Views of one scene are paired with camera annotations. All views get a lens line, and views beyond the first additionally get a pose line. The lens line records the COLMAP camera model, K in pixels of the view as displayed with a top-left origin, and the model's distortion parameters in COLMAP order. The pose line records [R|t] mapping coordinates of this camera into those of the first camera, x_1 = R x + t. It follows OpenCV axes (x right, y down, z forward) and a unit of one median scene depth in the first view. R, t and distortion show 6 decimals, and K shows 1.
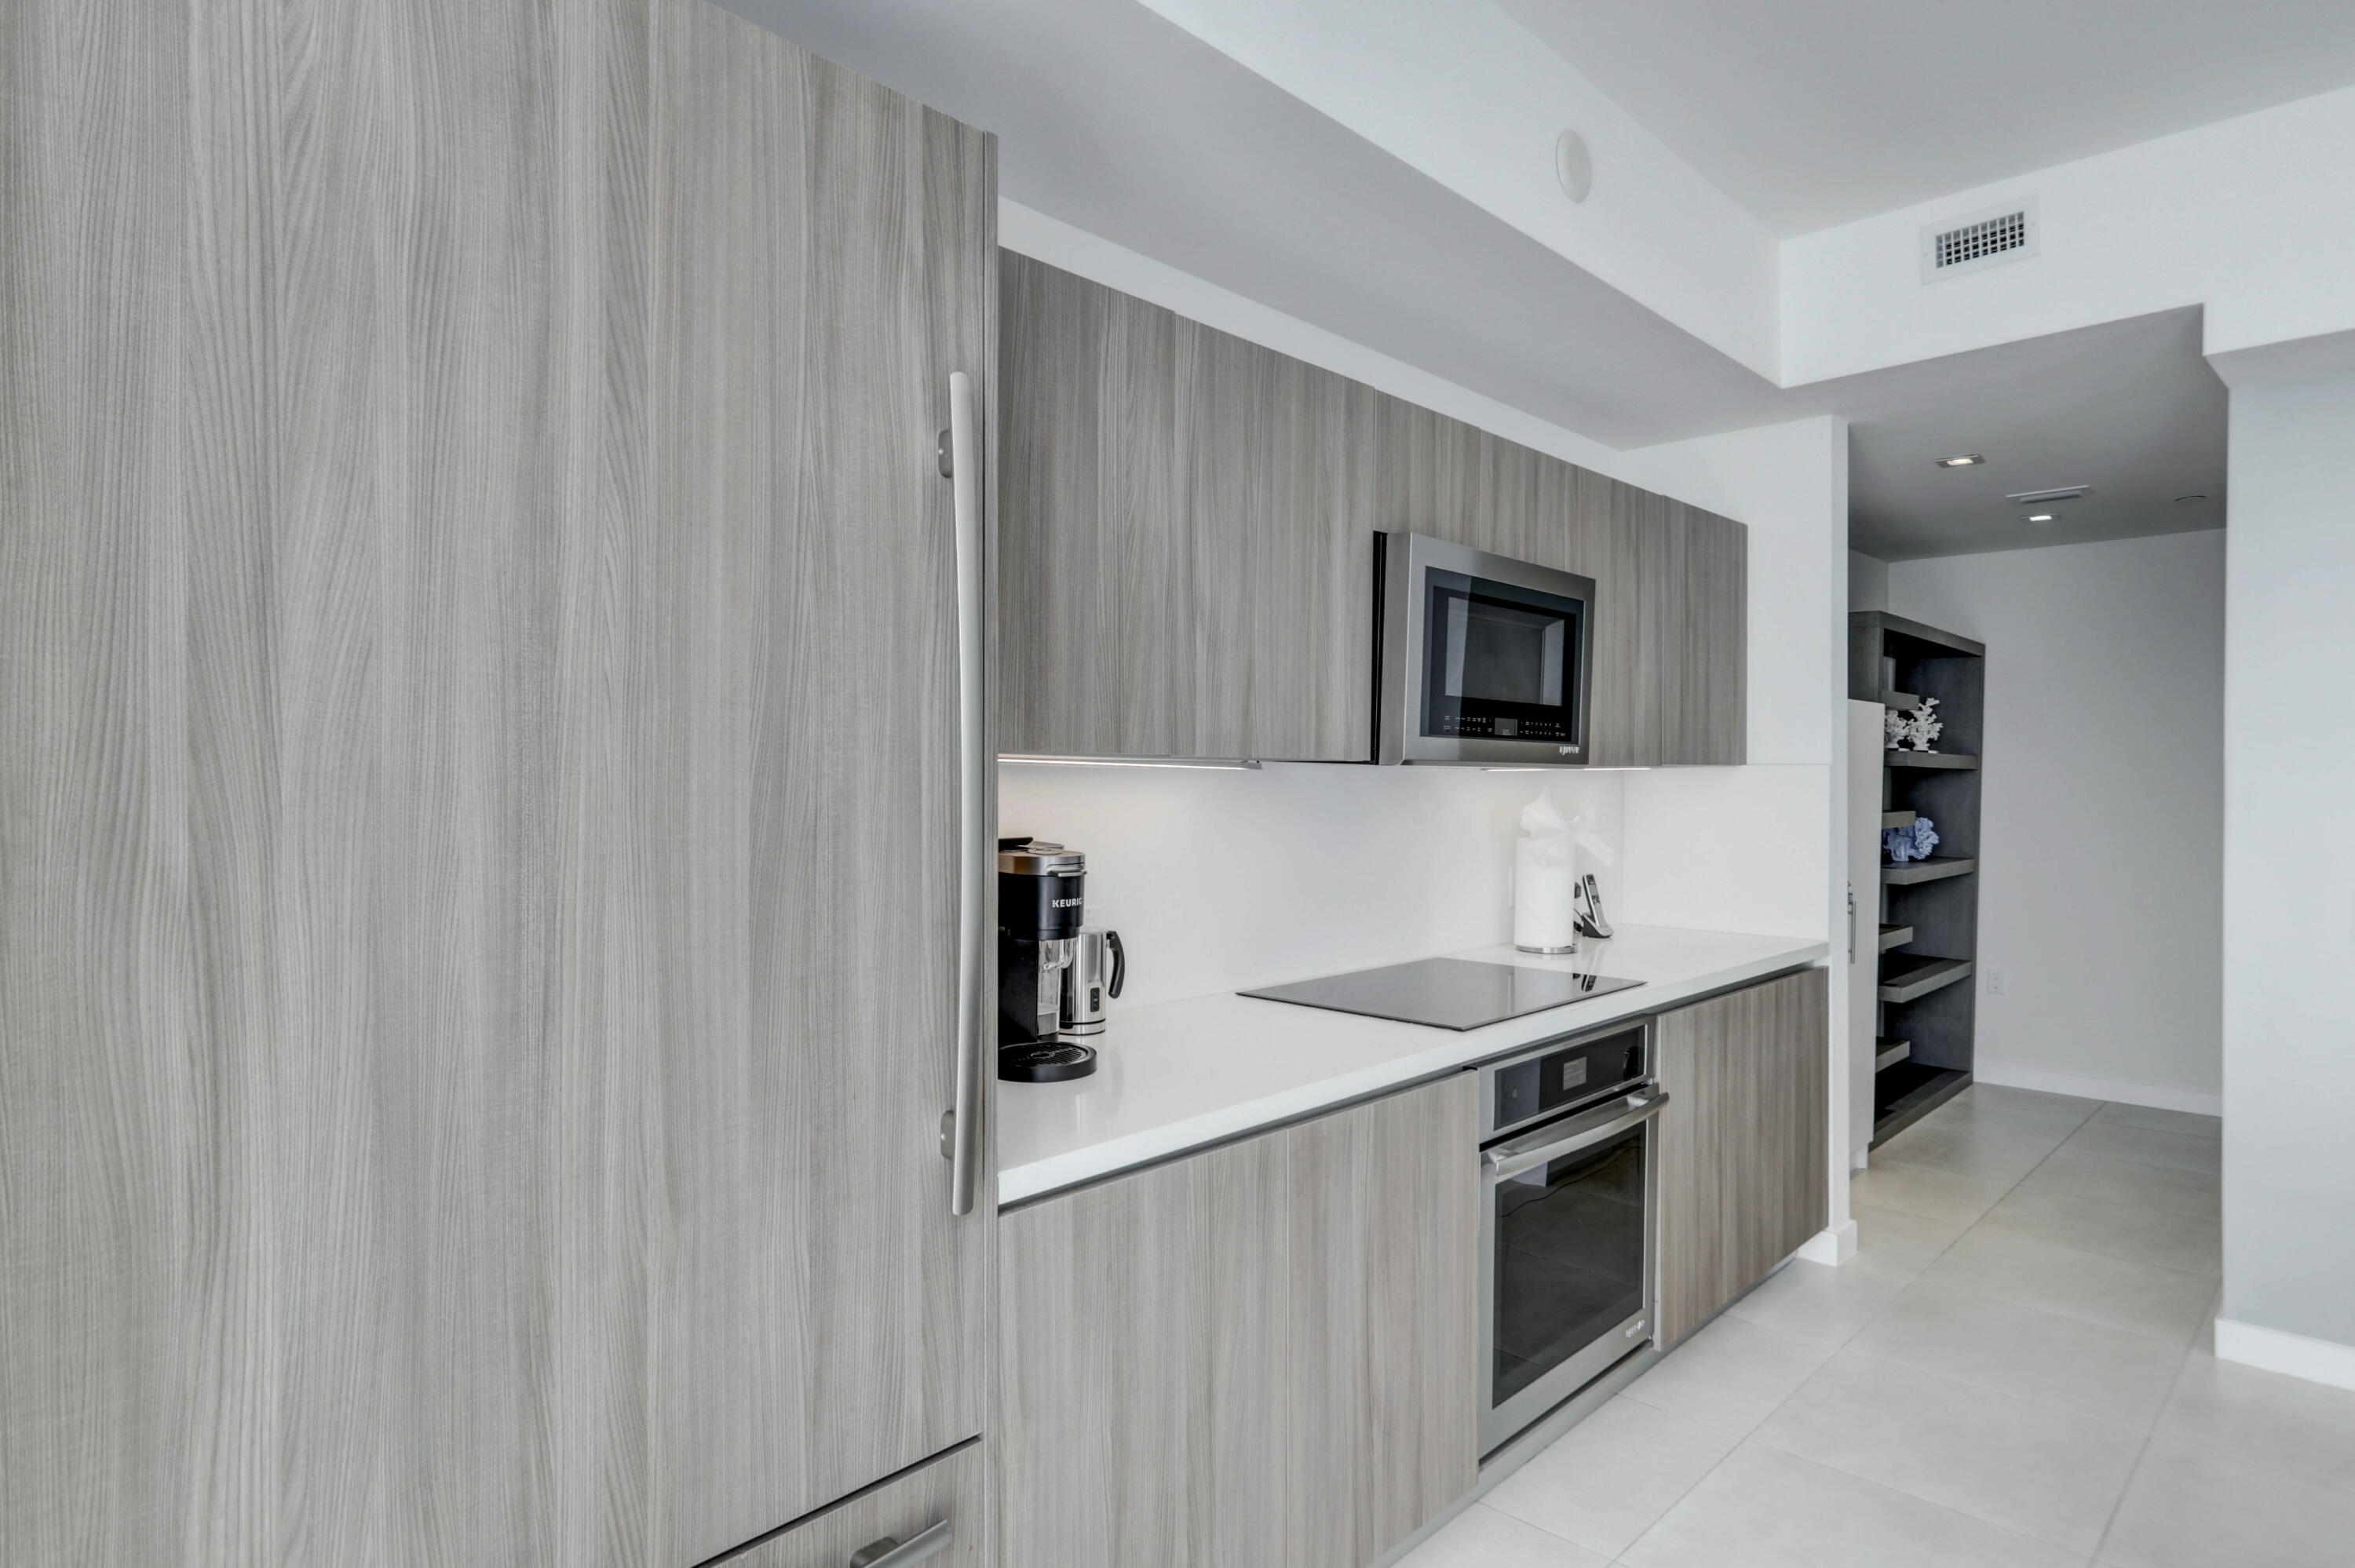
lens RADIAL K [[1323.5, 0, 1184.2], [0, 1323.5, 782.9], [0, 0, 1]] dist [-0.001492, 0.003691]
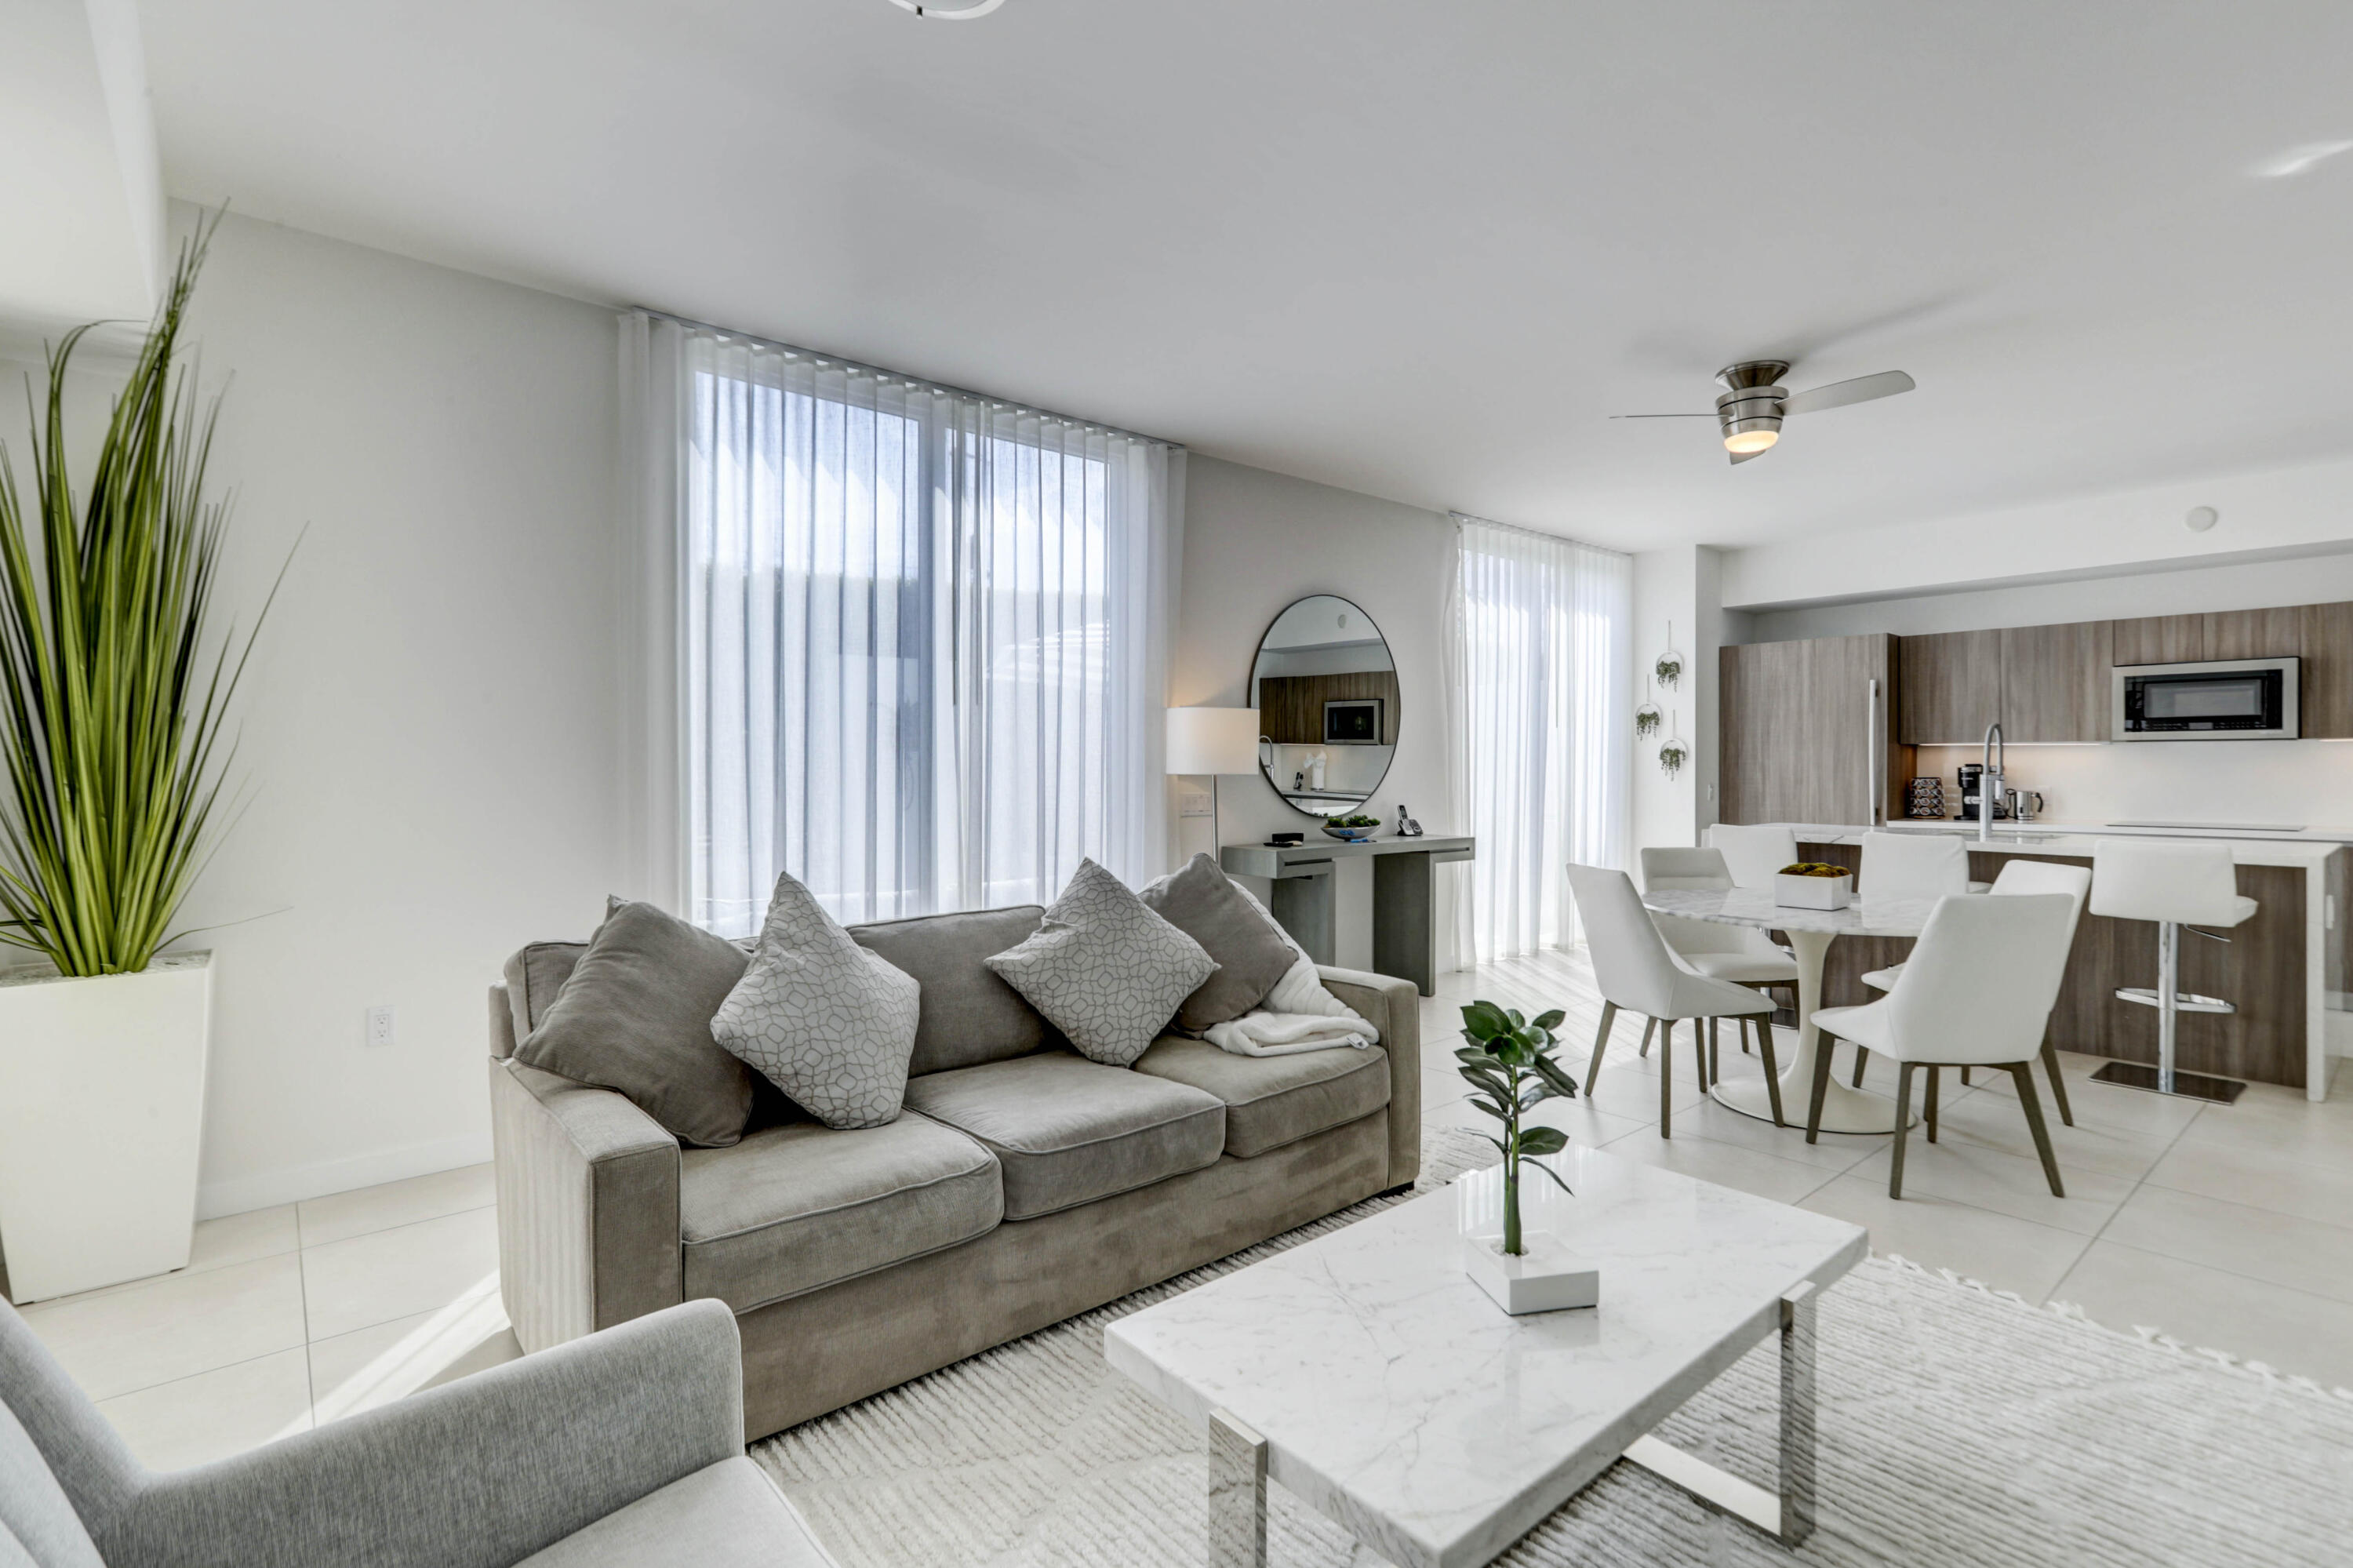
lens RADIAL K [[1072.4, 0, 1185.0], [0, 1072.4, 770.8], [0, 0, 1]] dist [-0.005583, 0.003836]
pose [[-0.114797, -0.006362, -0.993369, 5.057448], [-0.007108, 0.999959, -0.005583, 0.144811], [0.993363, 0.006420, -0.114838, -1.526353]]
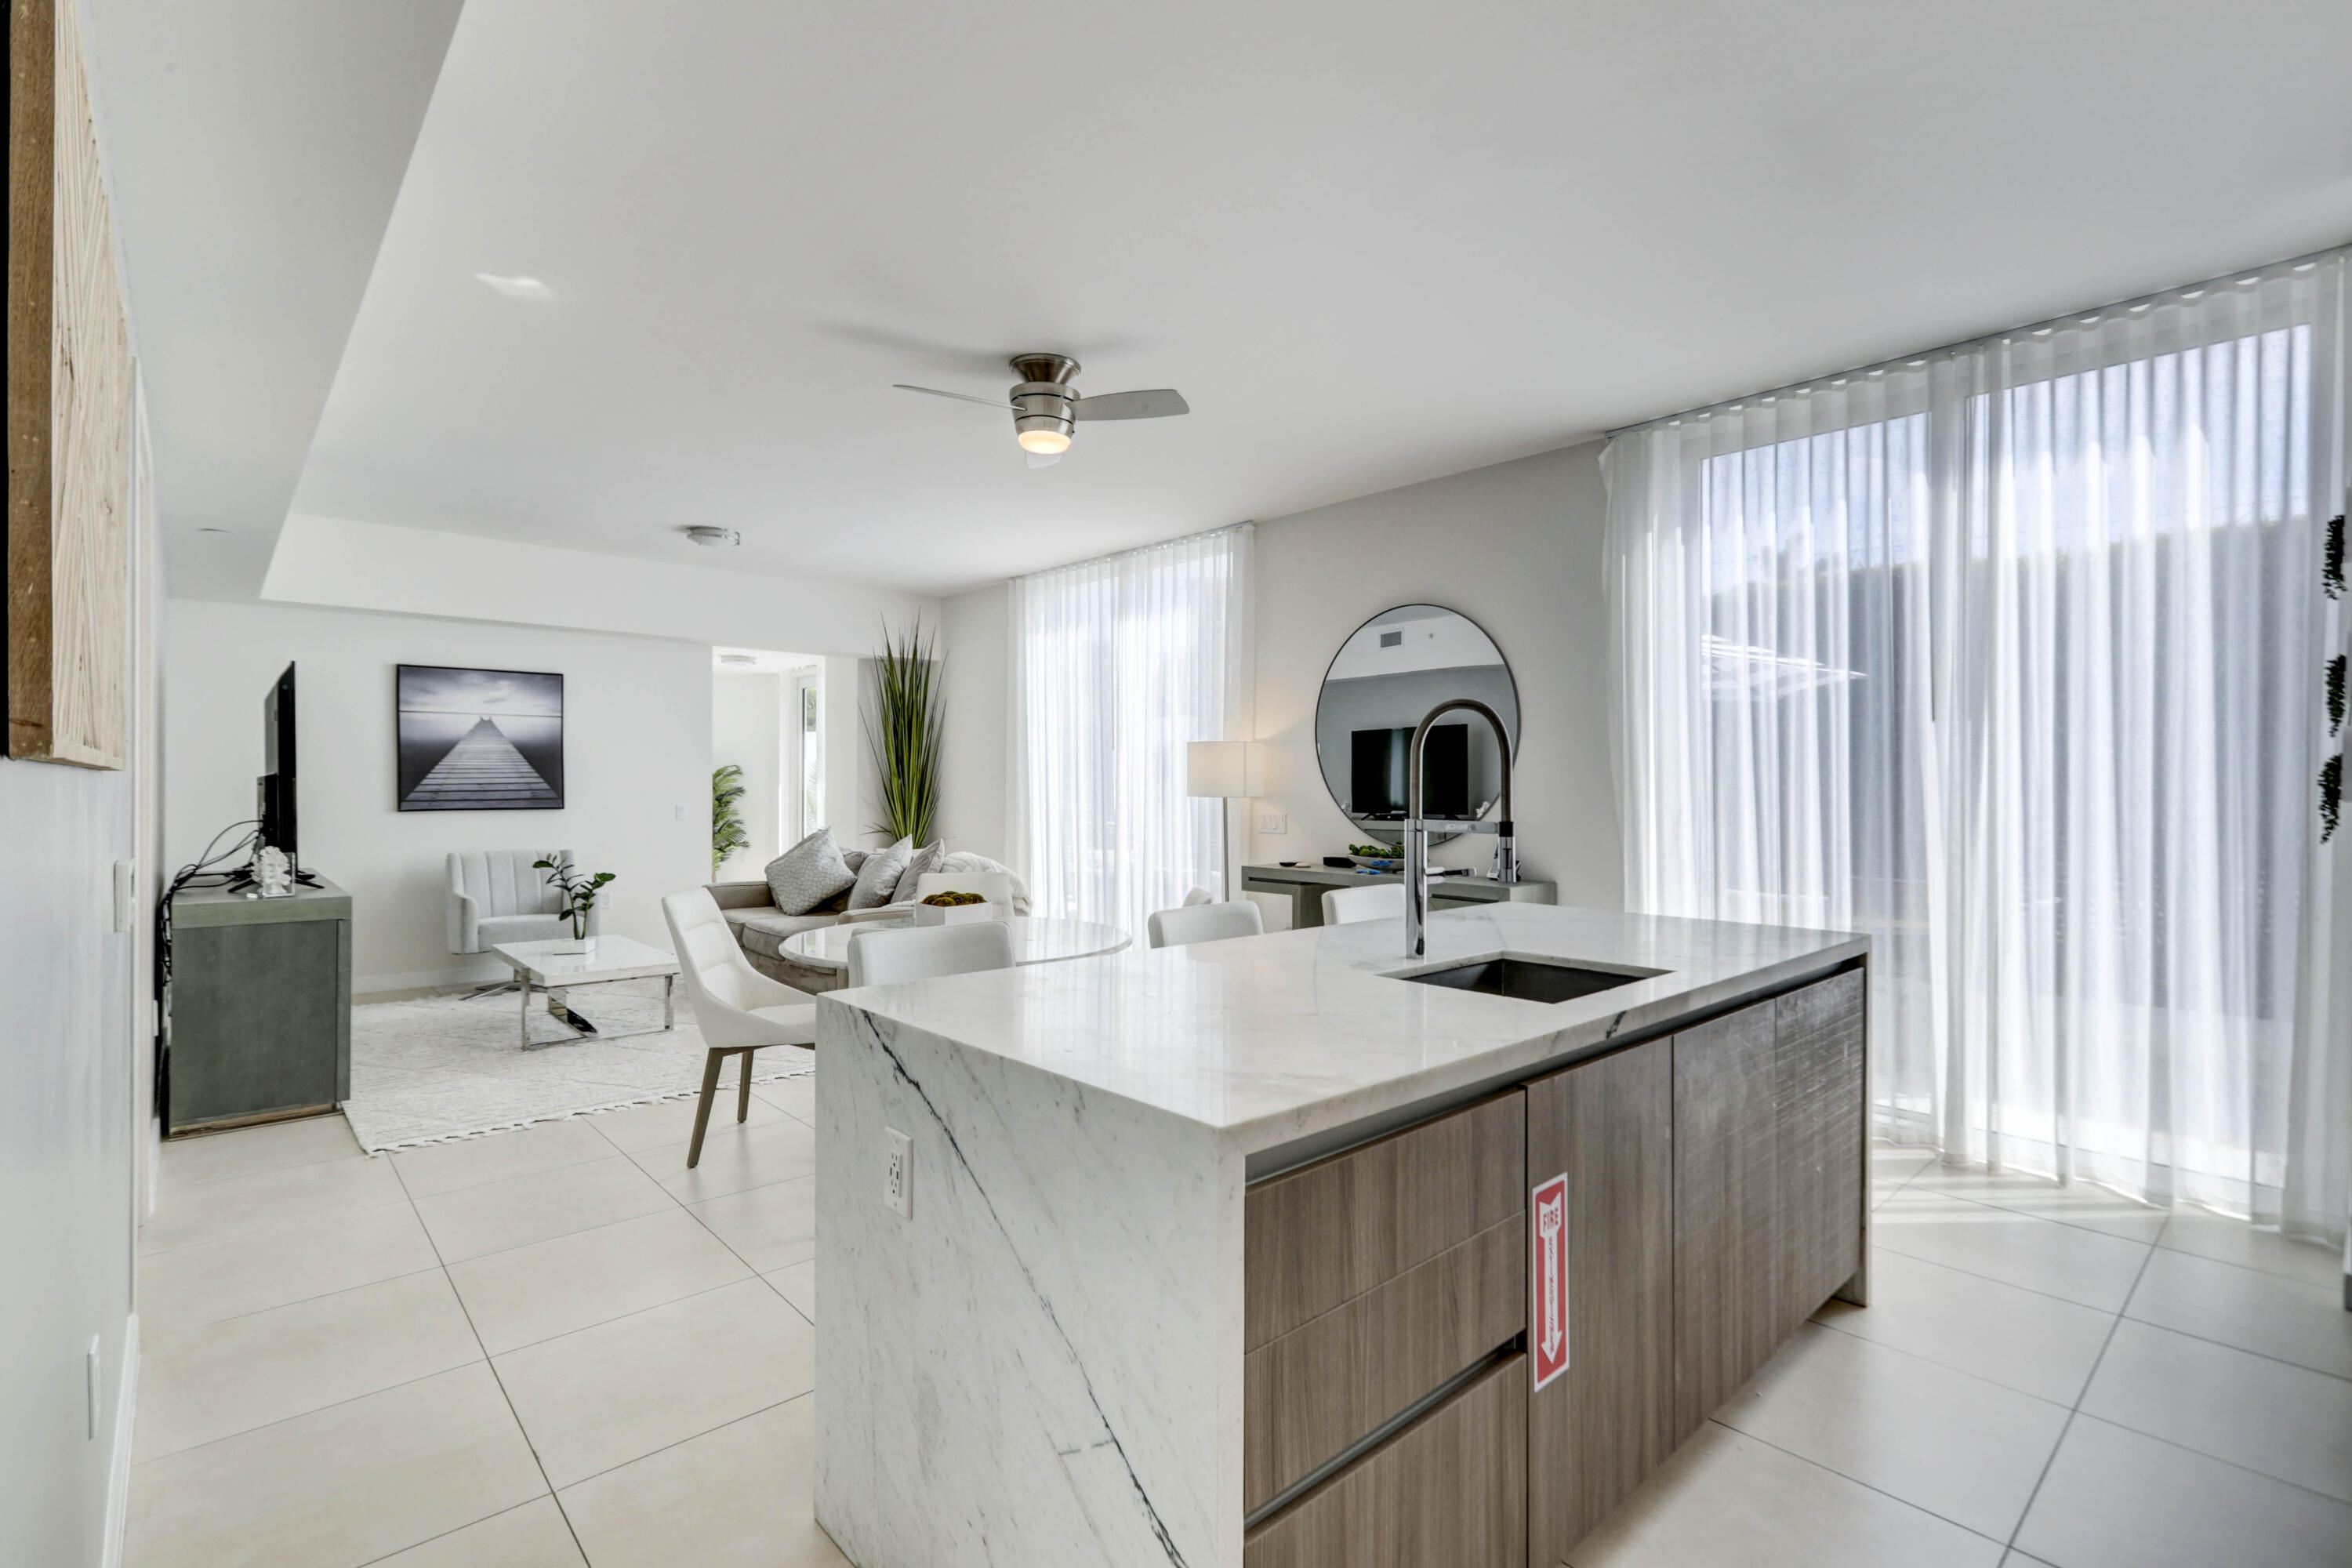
lens RADIAL K [[1071.9, 0, 1170.3], [0, 1071.9, 784.9], [0, 0, 1]] dist [-0.005583, 0.003836]
pose [[-0.996897, -0.015833, 0.077110, 1.435551], [-0.015313, 0.999856, 0.007330, 0.058725], [-0.077215, 0.006127, -0.996996, 2.357319]]
